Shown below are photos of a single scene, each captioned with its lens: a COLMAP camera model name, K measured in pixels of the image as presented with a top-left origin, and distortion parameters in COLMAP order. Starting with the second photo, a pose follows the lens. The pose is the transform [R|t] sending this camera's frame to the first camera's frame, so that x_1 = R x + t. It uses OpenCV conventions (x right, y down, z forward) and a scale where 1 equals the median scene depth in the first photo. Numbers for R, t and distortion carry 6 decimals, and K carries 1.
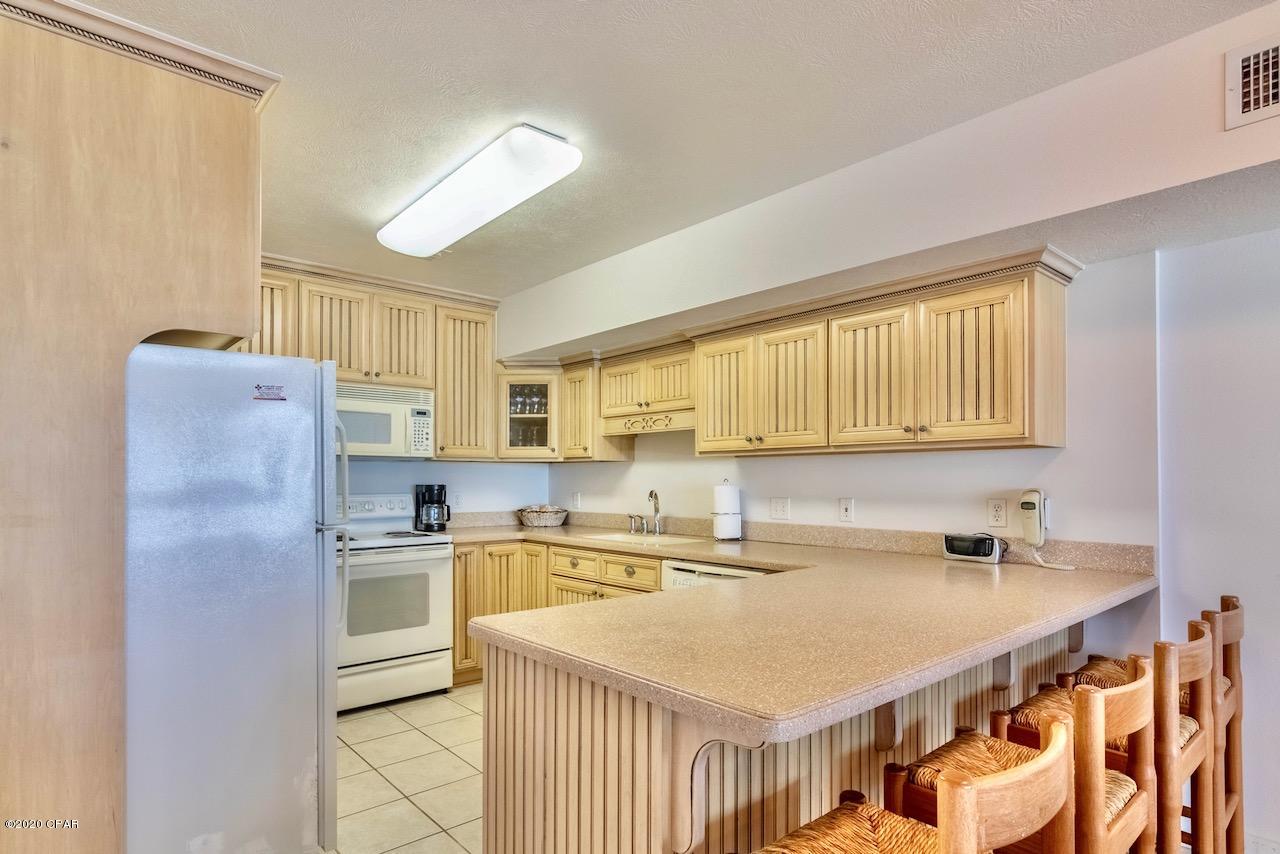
lens RADIAL K [[645.5, 0, 594.6], [0, 645.5, 466.8], [0, 0, 1]] dist [-0.007152, 0.001163]
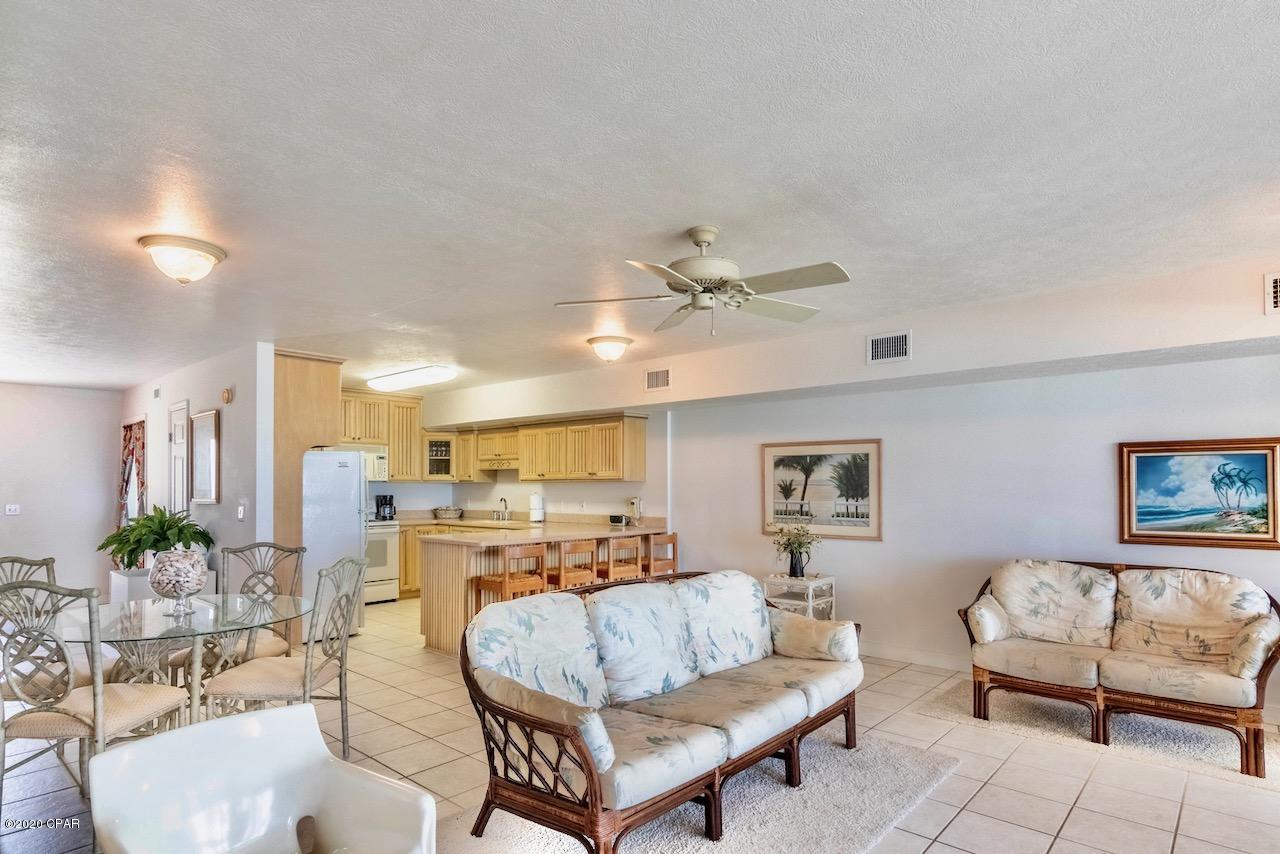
lens RADIAL K [[645.5, 0, 619.1], [0, 645.5, 485.2], [0, 0, 1]] dist [-0.007152, 0.001163]
pose [[0.988045, 0.002451, 0.154149, 0.130174], [-0.004618, 0.999895, 0.013701, -0.030234], [-0.154099, -0.014249, 0.987953, -0.975418]]
